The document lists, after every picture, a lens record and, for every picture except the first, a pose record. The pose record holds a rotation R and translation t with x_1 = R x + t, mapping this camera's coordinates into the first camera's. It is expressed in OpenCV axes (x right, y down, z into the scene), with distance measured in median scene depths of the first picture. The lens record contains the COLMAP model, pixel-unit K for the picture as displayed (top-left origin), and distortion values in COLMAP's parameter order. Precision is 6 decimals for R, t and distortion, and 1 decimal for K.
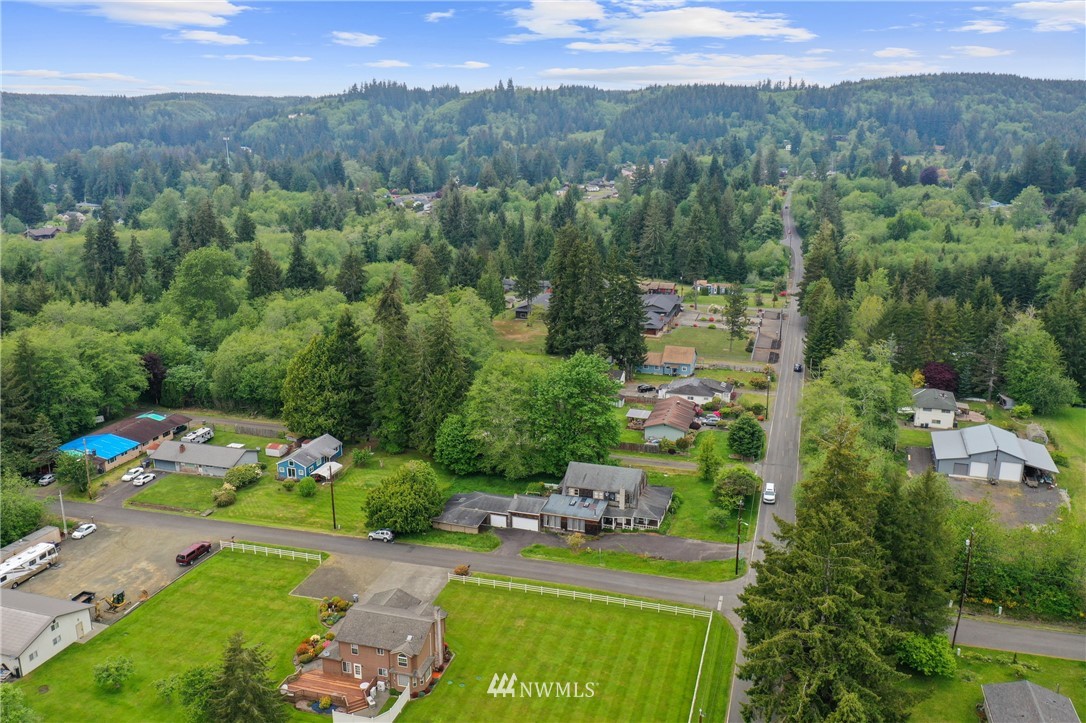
lens RADIAL K [[868.5, 0, 539.9], [0, 868.5, 355.6], [0, 0, 1]] dist [0.016054, 0.002464]
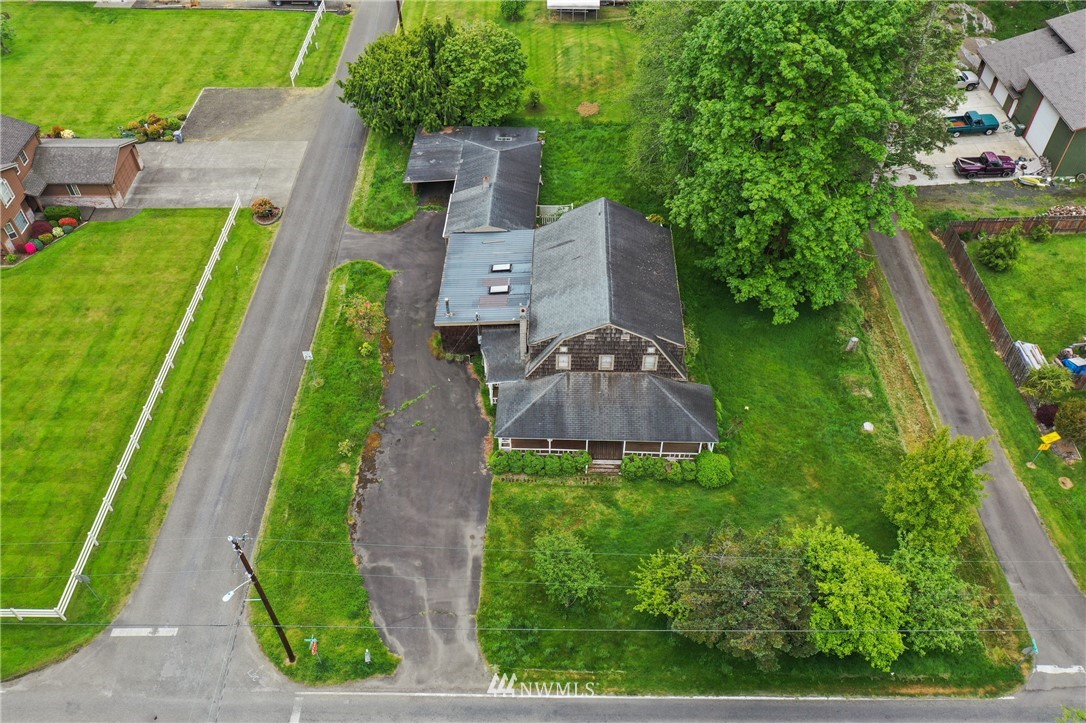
lens RADIAL K [[868.5, 0, 539.9], [0, 868.5, 355.6], [0, 0, 1]] dist [0.016054, 0.002464]
pose [[0.277301, 0.691684, -0.666841, 0.329298], [-0.245833, 0.722036, 0.646708, -0.074796], [0.928801, -0.015401, 0.370260, 0.783815]]
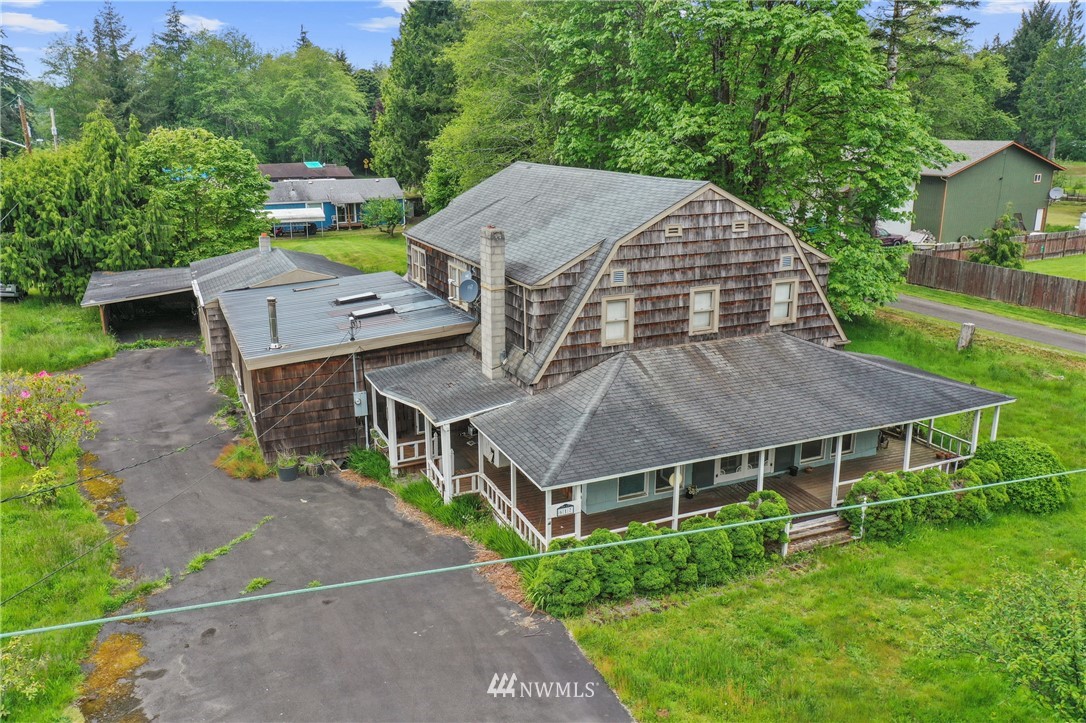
lens RADIAL K [[856.5, 0, 543.0], [0, 856.5, 361.5], [0, 0, 1]] dist [0.014091, 0.003438]
pose [[0.677483, 0.201080, -0.707519, 0.196291], [-0.198140, 0.976240, 0.087723, 0.144299], [0.708348, 0.080757, 0.701228, 0.813440]]
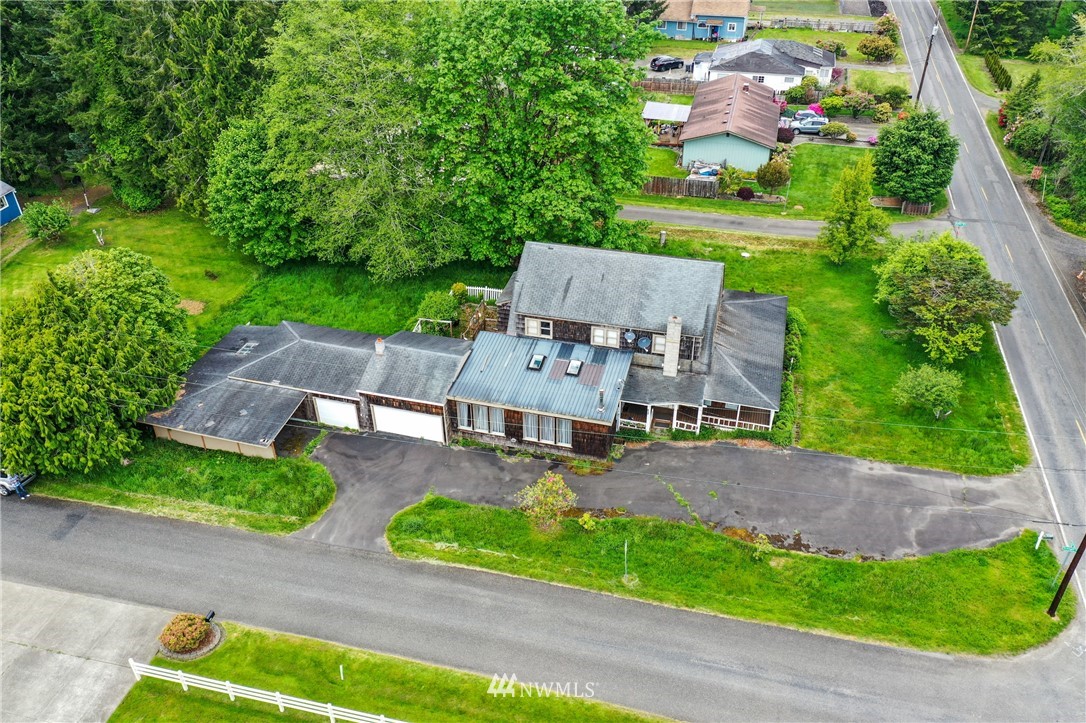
lens RADIAL K [[868.5, 0, 539.9], [0, 868.5, 355.6], [0, 0, 1]] dist [0.016054, 0.002464]
pose [[0.998556, -0.029798, 0.044697, 0.020979], [0.013638, 0.945412, 0.325592, 0.043661], [-0.051958, -0.324512, 0.944453, 0.598484]]
